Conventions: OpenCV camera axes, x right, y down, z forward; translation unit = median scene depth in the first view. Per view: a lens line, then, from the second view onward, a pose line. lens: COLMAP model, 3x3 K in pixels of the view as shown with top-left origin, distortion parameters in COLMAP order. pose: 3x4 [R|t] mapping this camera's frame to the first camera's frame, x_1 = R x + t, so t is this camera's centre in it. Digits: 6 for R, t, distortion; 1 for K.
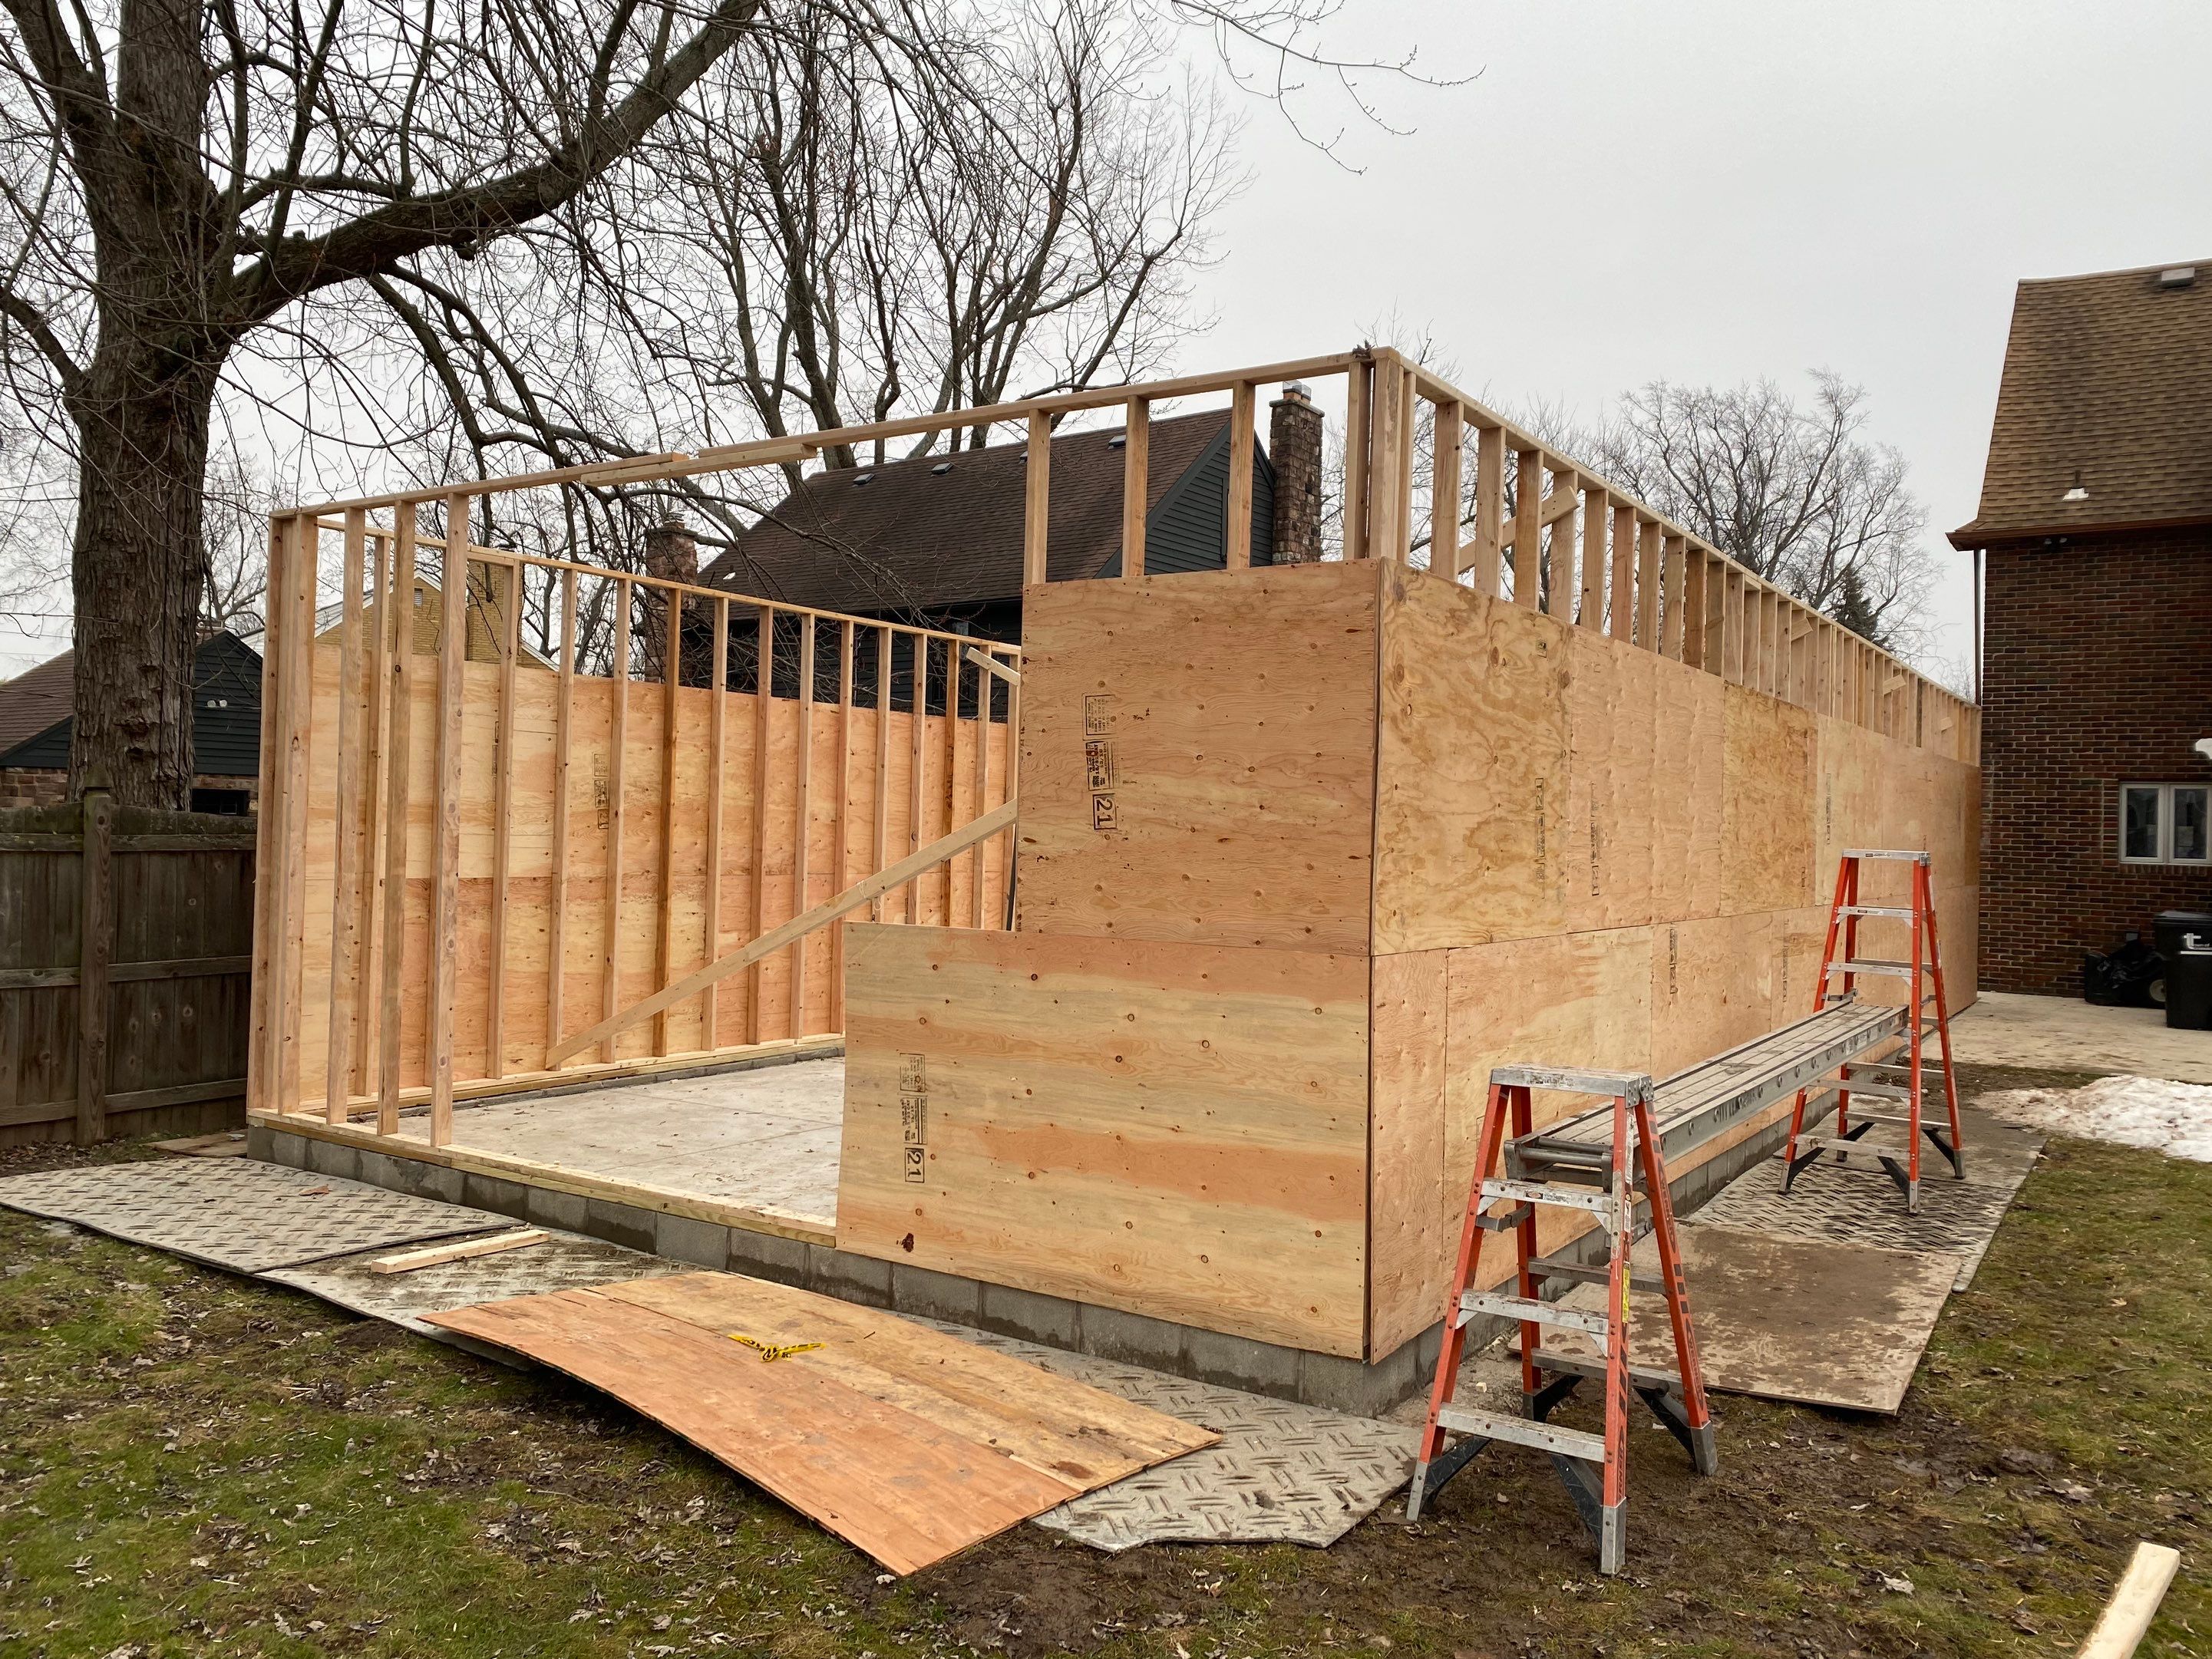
lens RADIAL K [[1674.7, 0, 1083.4], [0, 1674.7, 800.2], [0, 0, 1]] dist [0.036899, -0.028754]
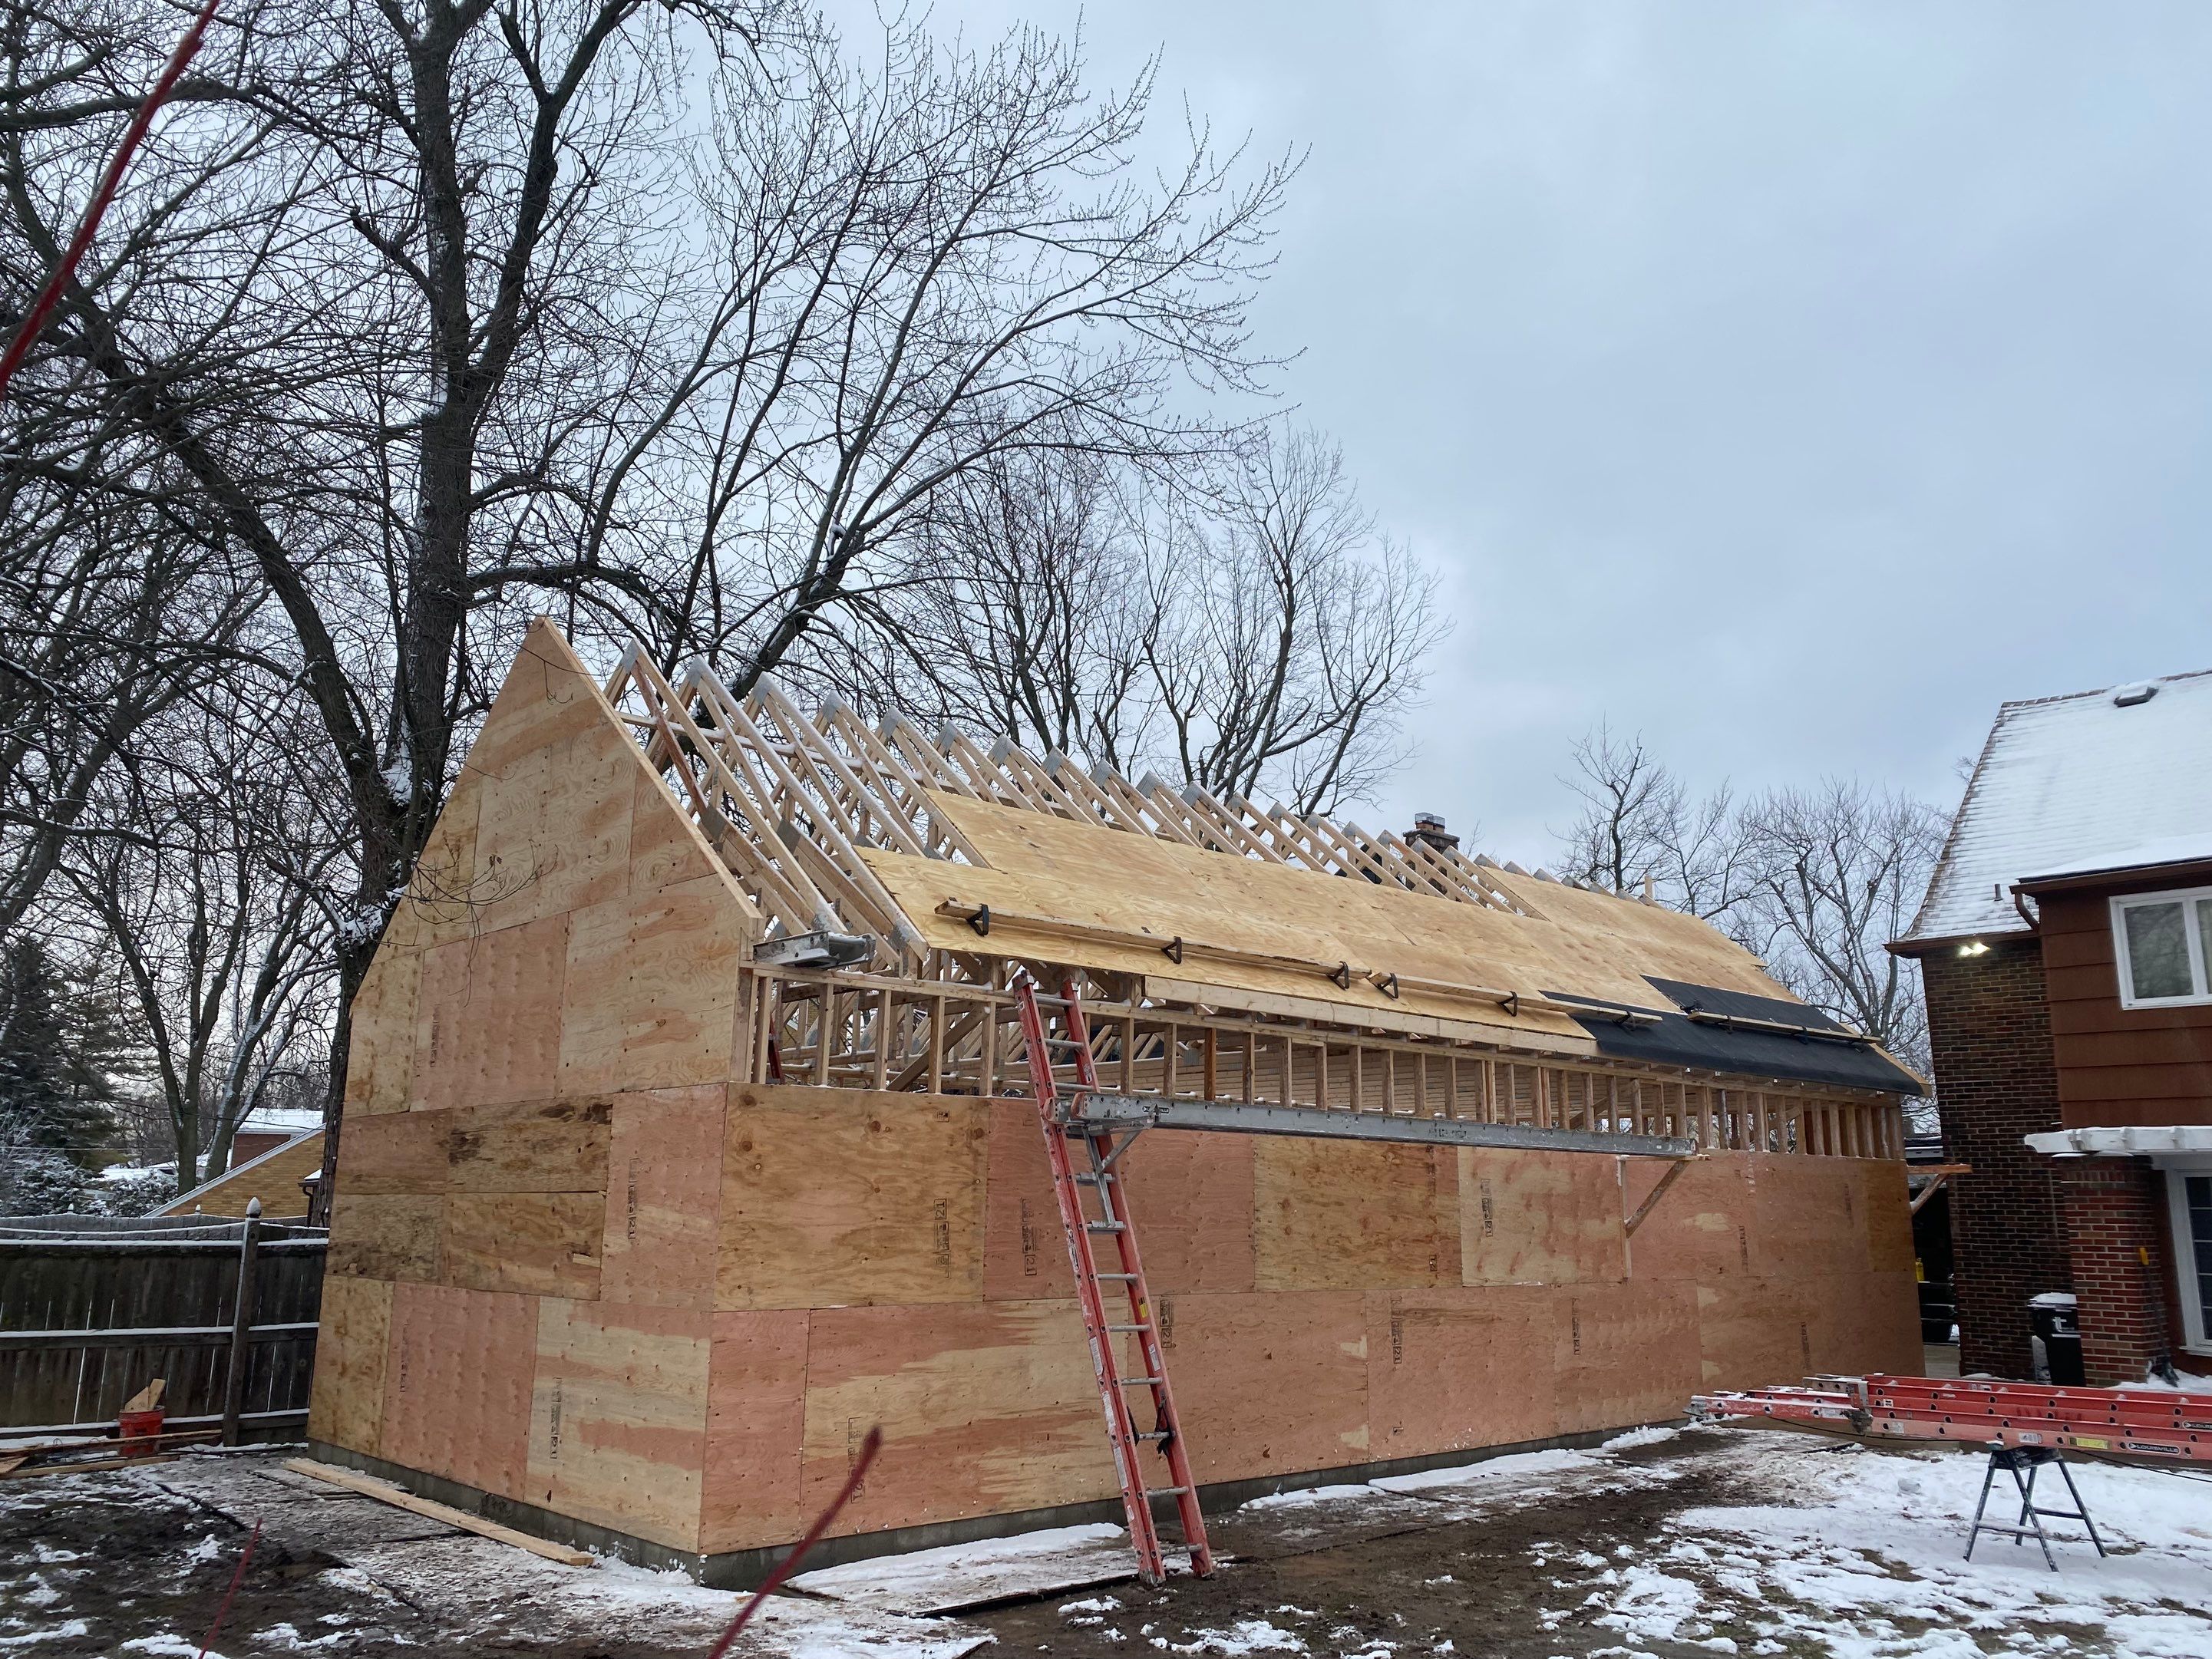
lens RADIAL K [[1674.7, 0, 1131.7], [0, 1674.7, 837.2], [0, 0, 1]] dist [0.036899, -0.028754]
pose [[0.973973, -0.063263, -0.217655, 0.356721], [0.017129, 0.978058, -0.207627, -0.006855], [0.226015, 0.198495, 0.953686, -0.241057]]
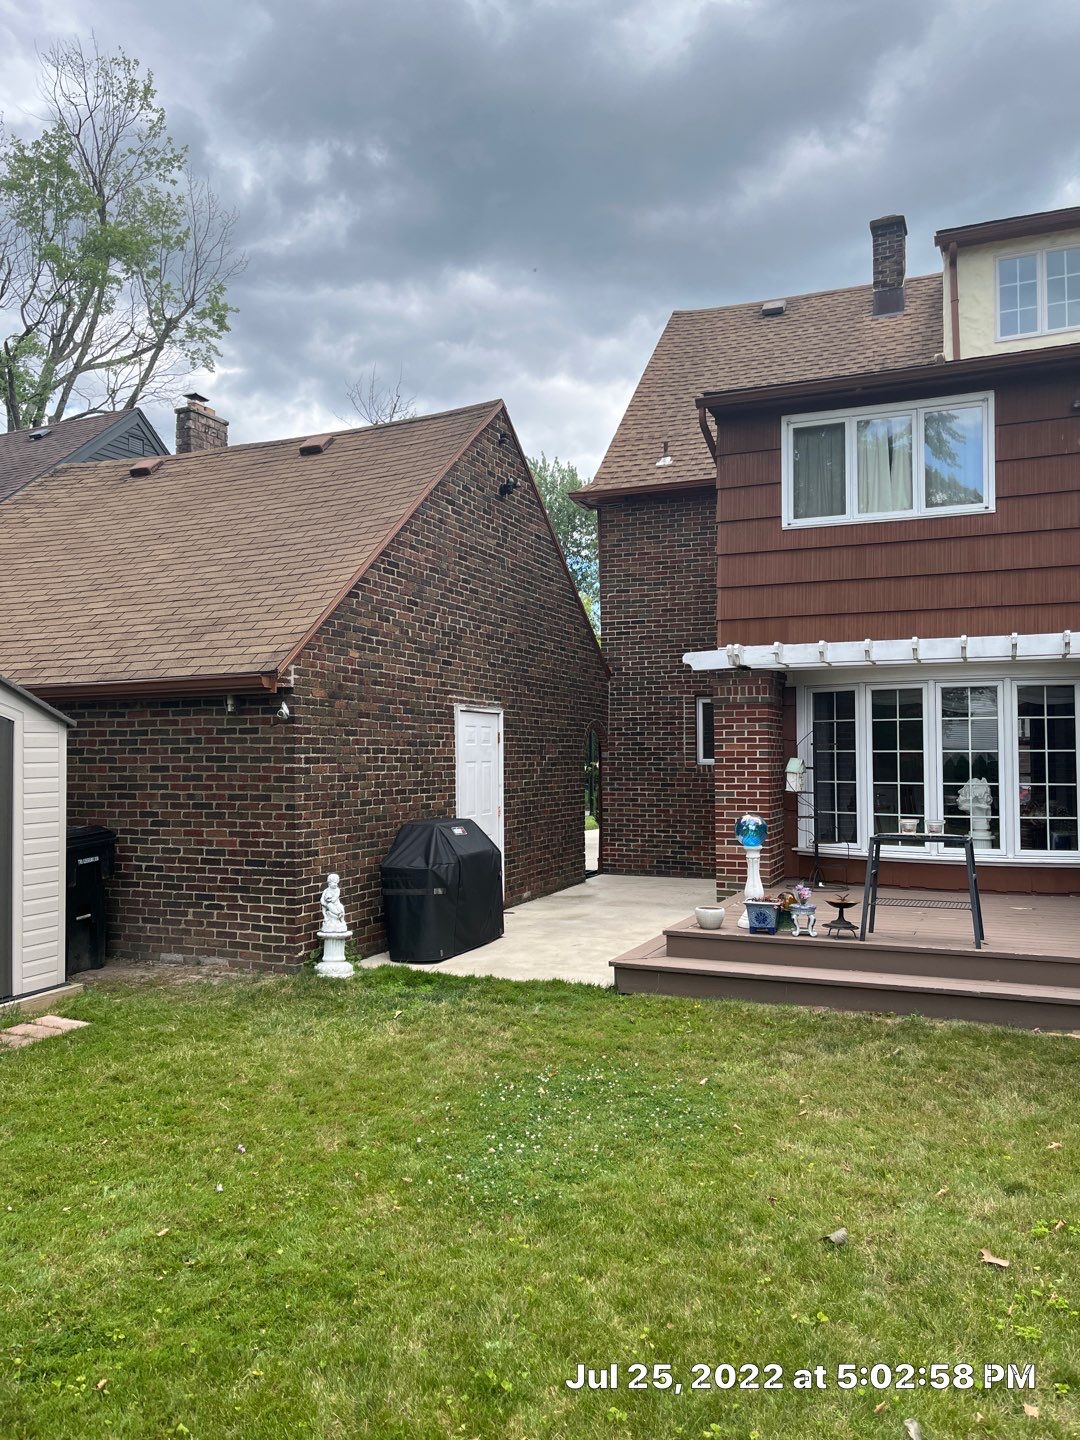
lens RADIAL K [[1090.4, 0, 544.1], [0, 1090.4, 719.9], [0, 0, 1]] dist [0.036899, -0.028754]
pose [[0.982135, -0.014920, 0.187584, 0.451056], [0.018435, 0.999685, -0.017009, 0.020806], [-0.187271, 0.020164, 0.982101, 0.319958]]
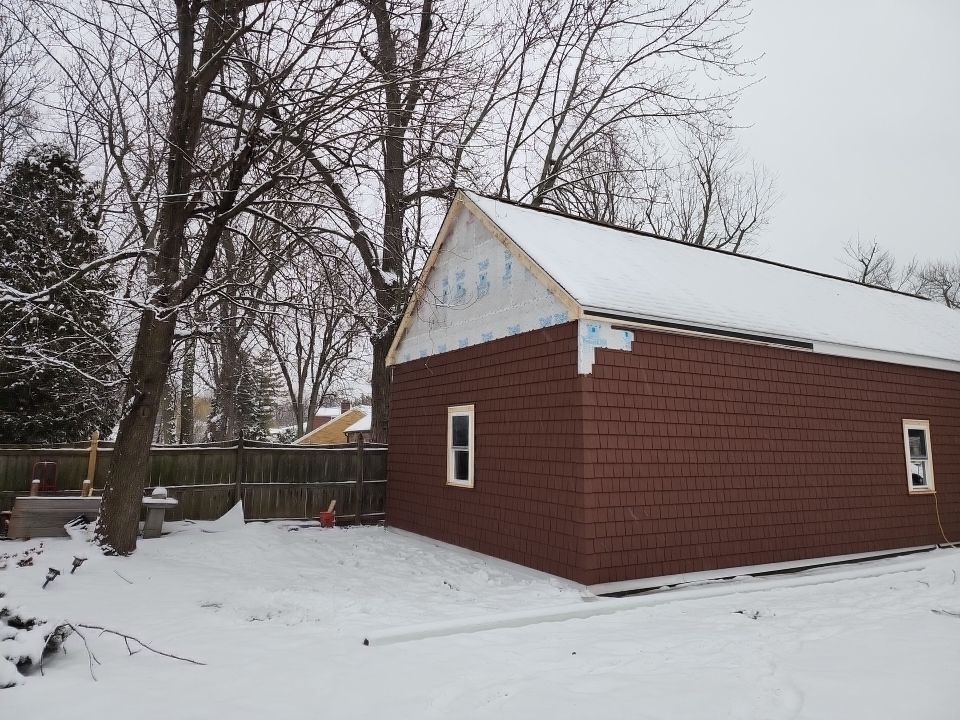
lens RADIAL K [[634.0, 0, 473.2], [0, 634.0, 353.8], [0, 0, 1]] dist [0.054380, -0.031025]
pose [[0.899415, -0.073976, -0.430790, 0.216130], [0.015975, 0.990479, -0.136734, 0.002108], [0.436804, 0.116098, 0.892034, -0.179716]]
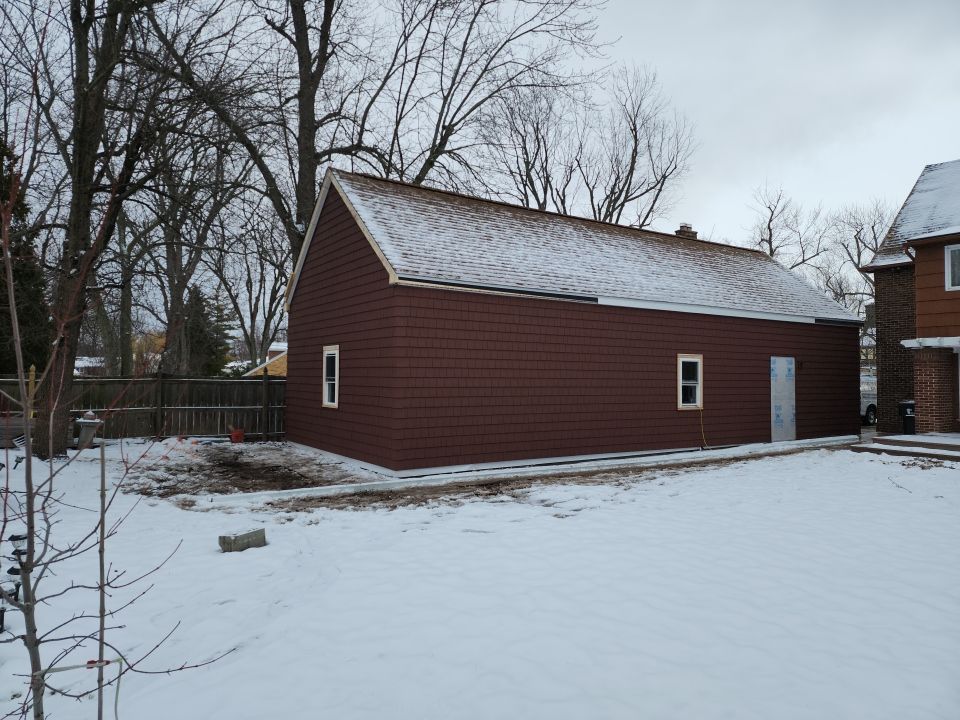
lens RADIAL K [[634.0, 0, 479.2], [0, 634.0, 355.3], [0, 0, 1]] dist [0.054380, -0.031025]
pose [[0.922717, -0.029761, -0.384327, 0.438285], [0.020135, 0.999375, -0.029047, 0.006971], [0.384952, 0.019063, 0.922740, -0.299936]]
